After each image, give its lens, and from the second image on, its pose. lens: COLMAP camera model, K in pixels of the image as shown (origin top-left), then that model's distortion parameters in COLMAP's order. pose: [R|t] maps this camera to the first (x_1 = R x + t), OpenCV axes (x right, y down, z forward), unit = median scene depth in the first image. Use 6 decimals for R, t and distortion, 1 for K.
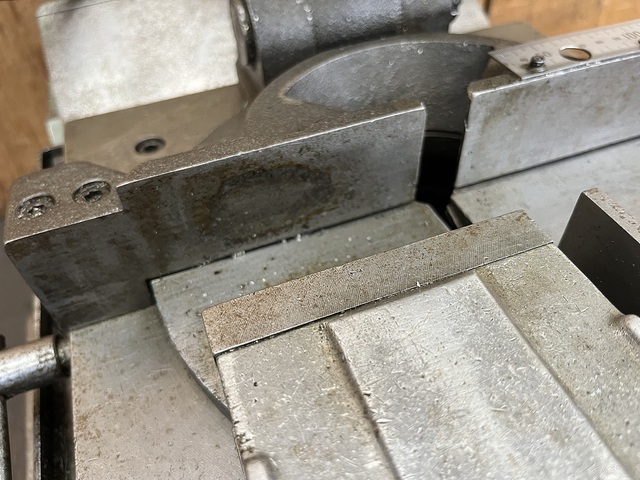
lens RADIAL K [[511.8, 0, 320.0], [0, 511.8, 240.0], [0, 0, 1]] dist [0.081856, -0.151618]
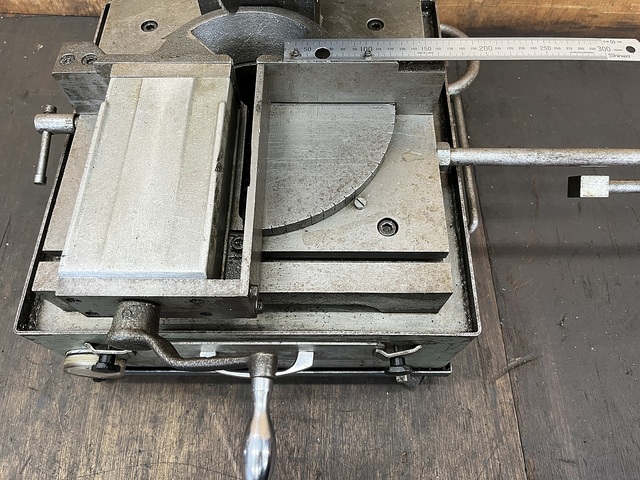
lens RADIAL K [[511.8, 0, 320.0], [0, 511.8, 240.0], [0, 0, 1]] dist [0.081856, -0.151618]
pose [[0.931250, 0.335098, -0.143119, 1.043330], [-0.275888, 0.905004, 0.323812, -0.363110], [0.238032, -0.262065, 0.935234, -1.068164]]
